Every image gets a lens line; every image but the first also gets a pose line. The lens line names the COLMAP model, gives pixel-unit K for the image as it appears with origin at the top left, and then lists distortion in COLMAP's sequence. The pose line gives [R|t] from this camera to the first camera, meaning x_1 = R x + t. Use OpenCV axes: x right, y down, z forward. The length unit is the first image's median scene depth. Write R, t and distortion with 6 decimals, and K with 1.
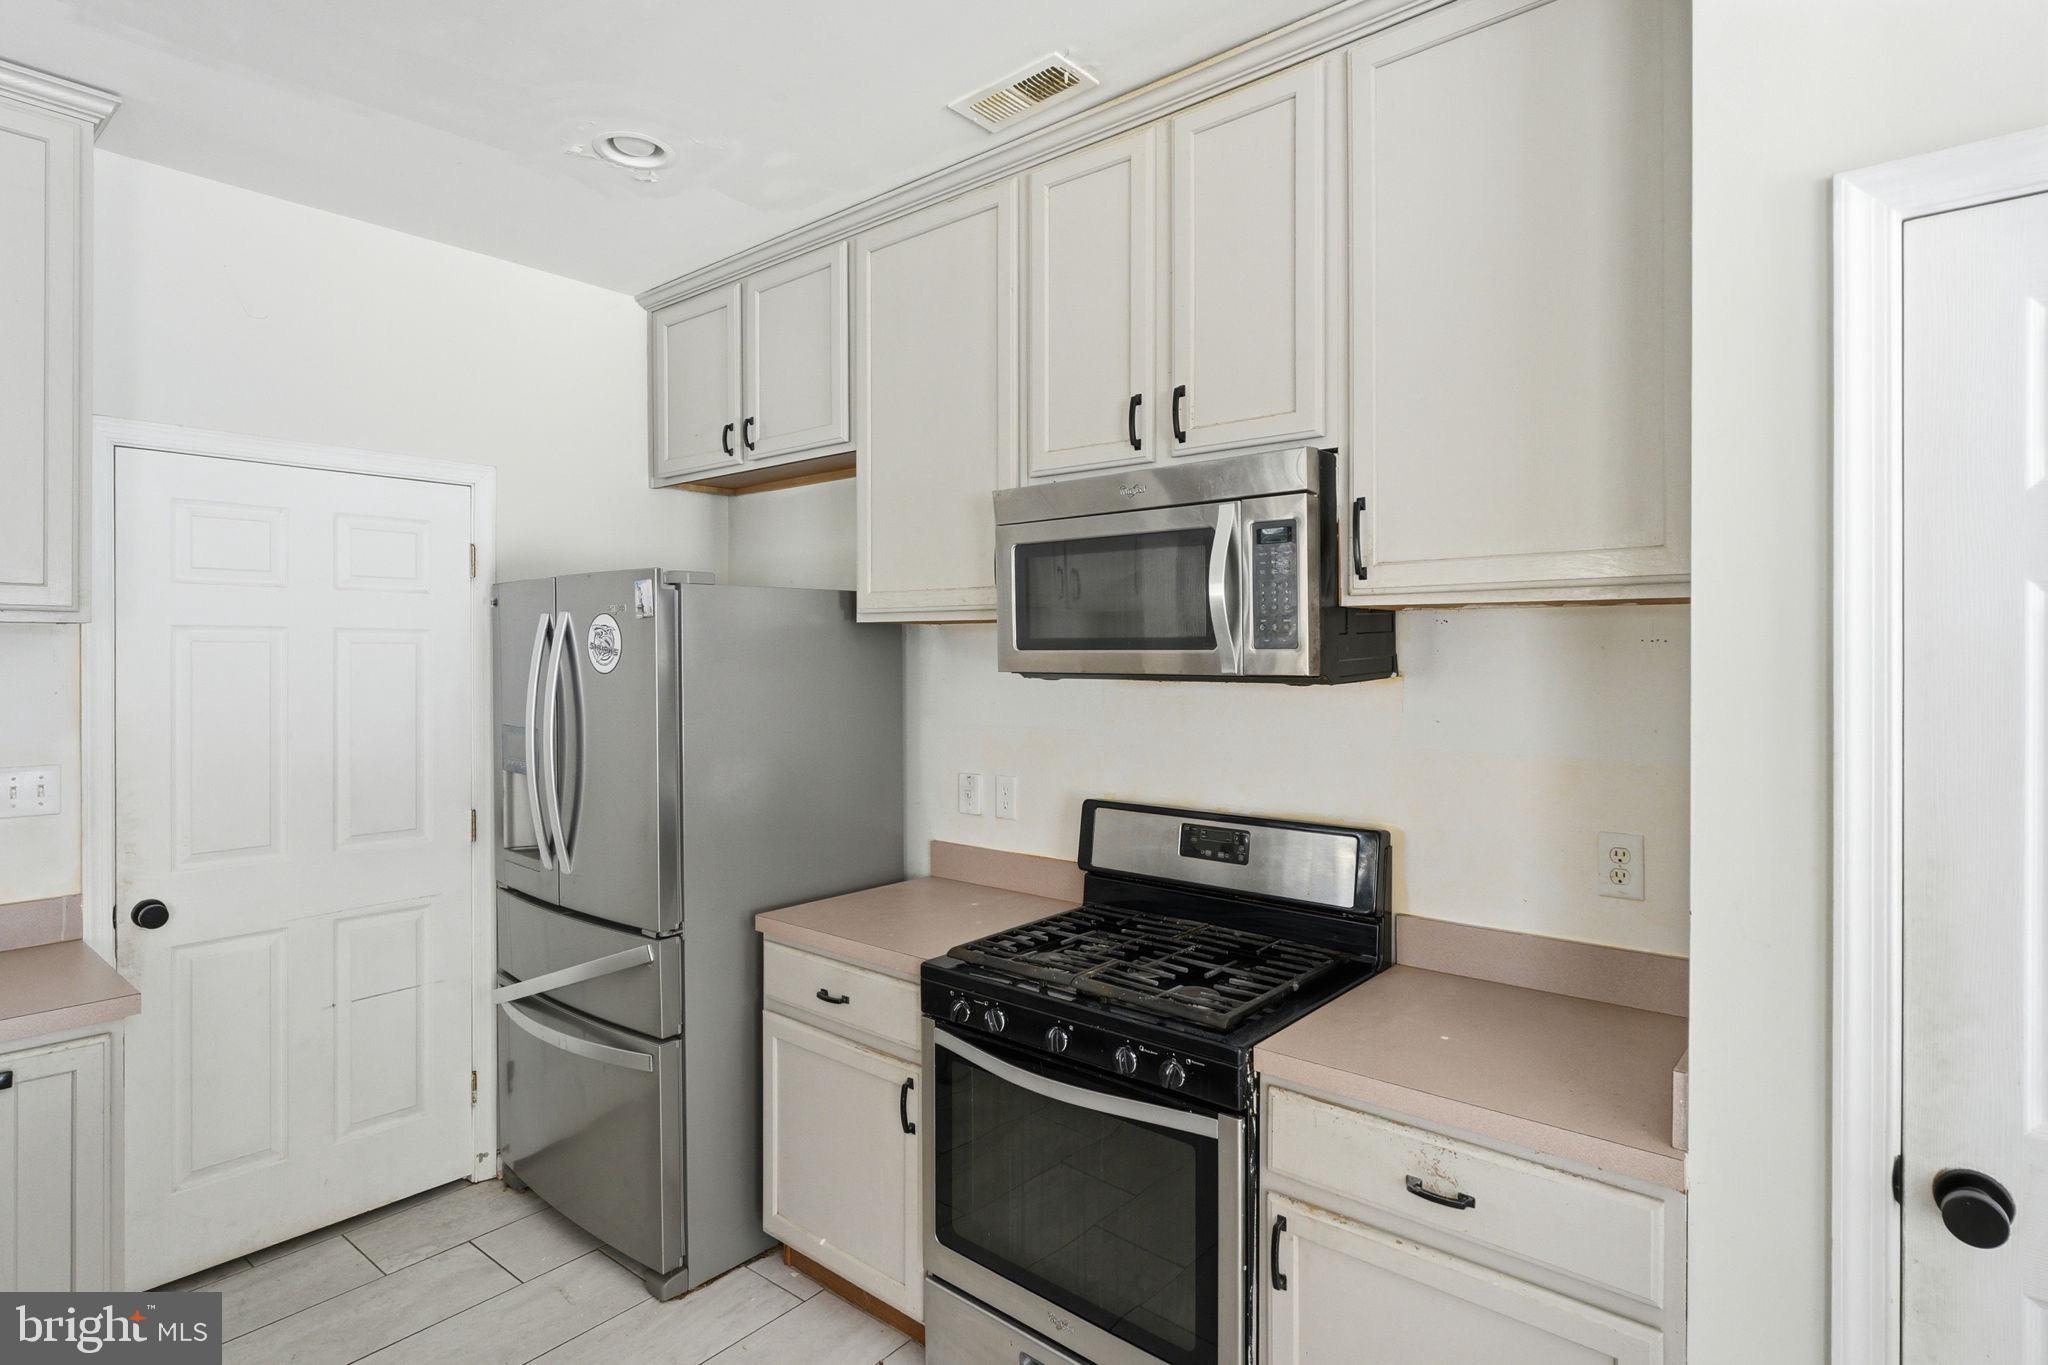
lens RADIAL K [[1059.4, 0, 1061.1], [0, 1059.4, 650.4], [0, 0, 1]] dist [-0.003493, 0.000585]
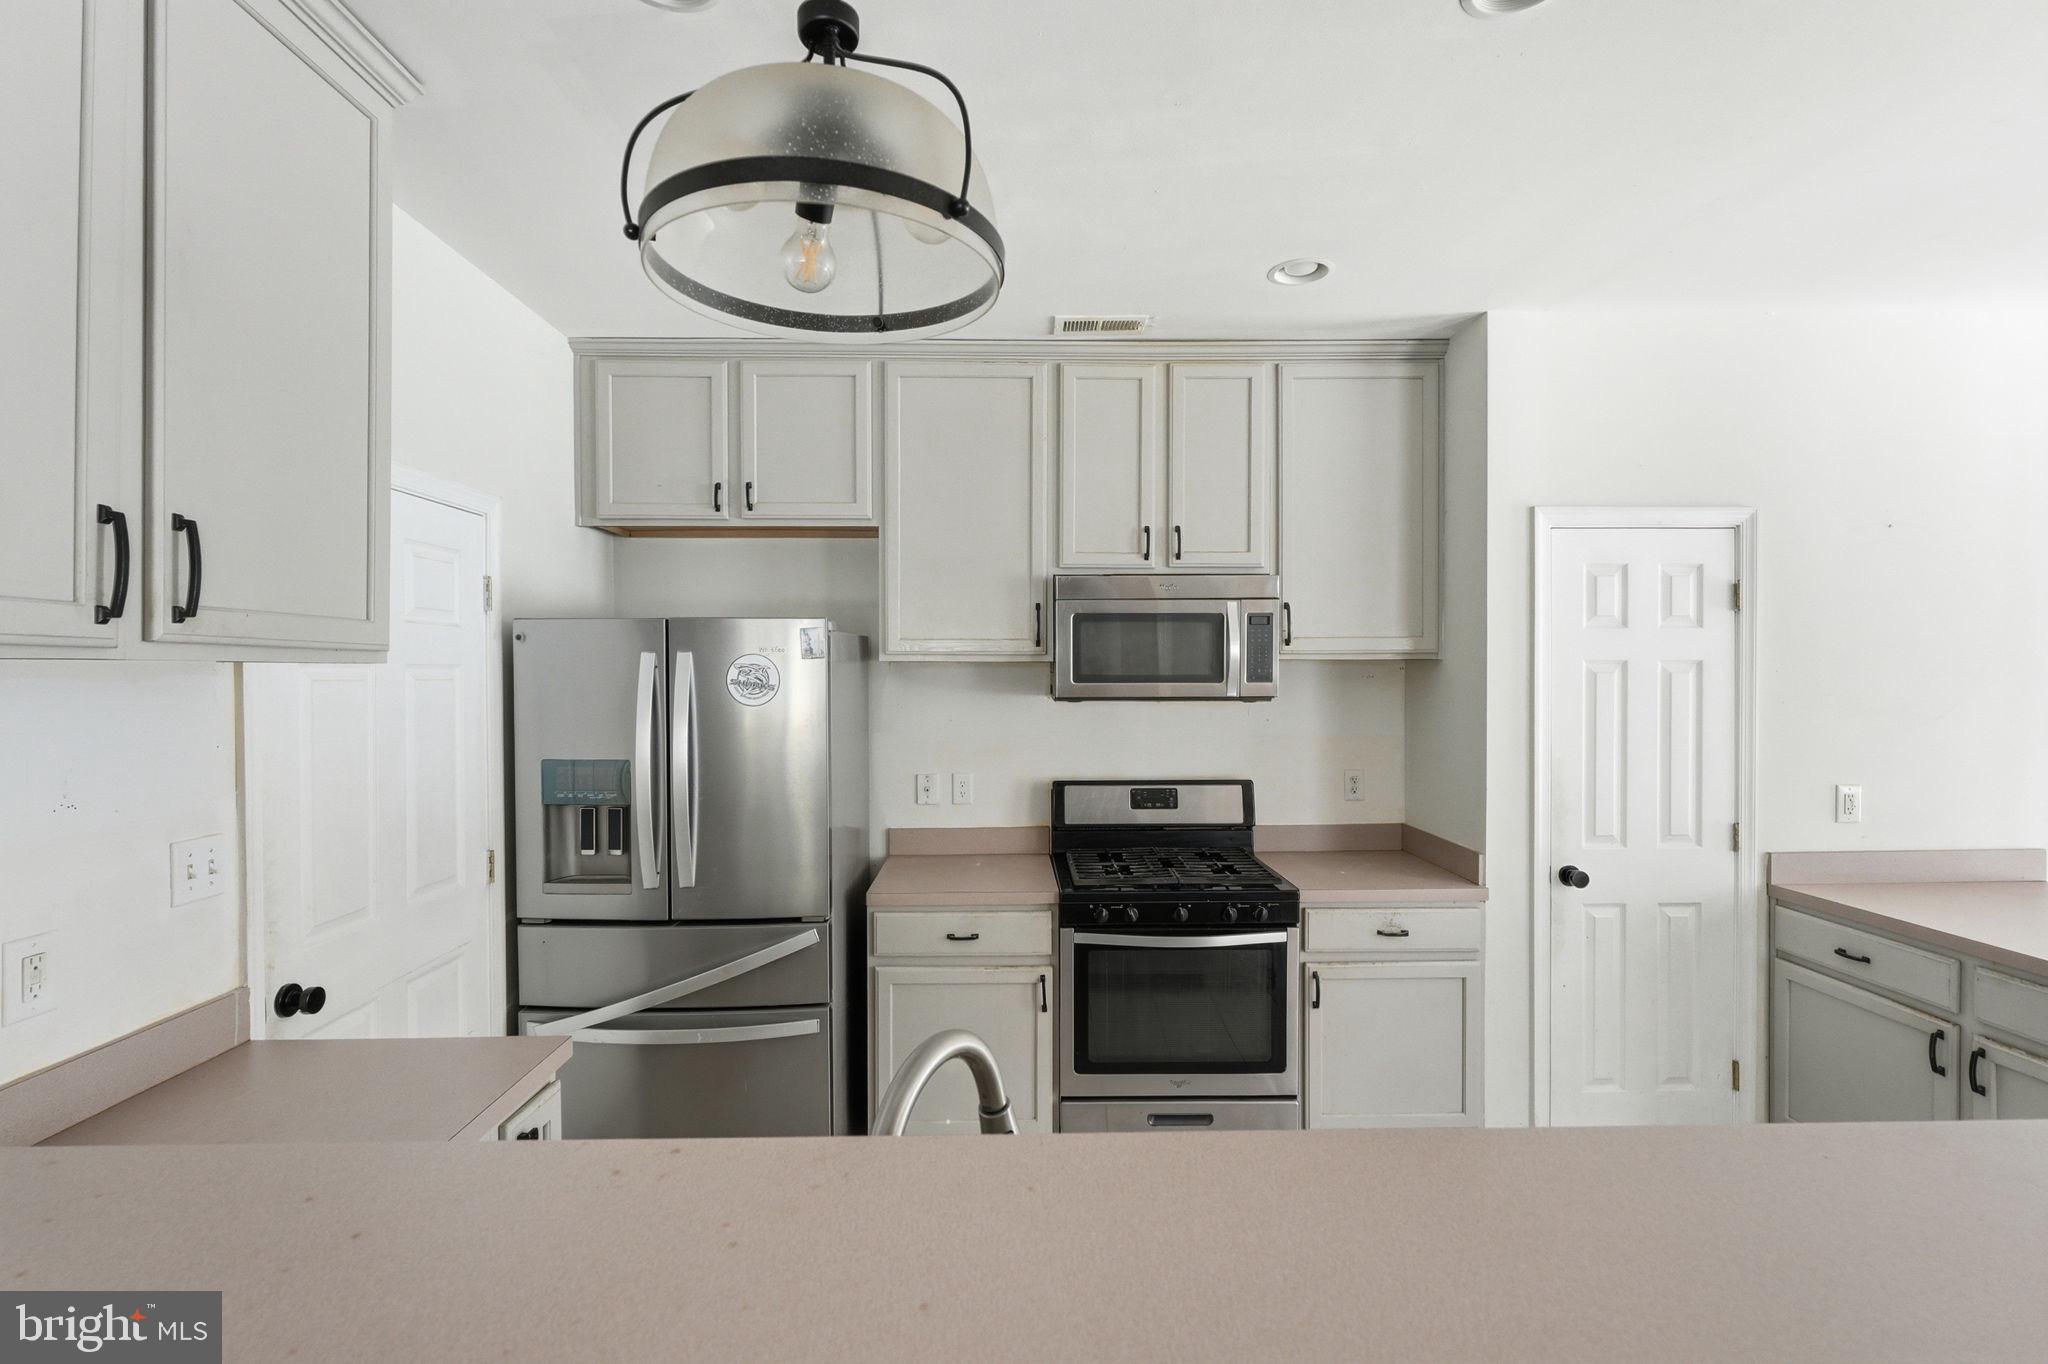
lens RADIAL K [[917.9, 0, 1018.0], [0, 917.9, 680.2], [0, 0, 1]] dist [-0.000510, 0.000303]
pose [[0.750404, -0.006301, 0.660950, -0.988554], [0.000084, 0.999955, 0.009438, -0.017348], [-0.660980, -0.007027, 0.750371, 0.064857]]
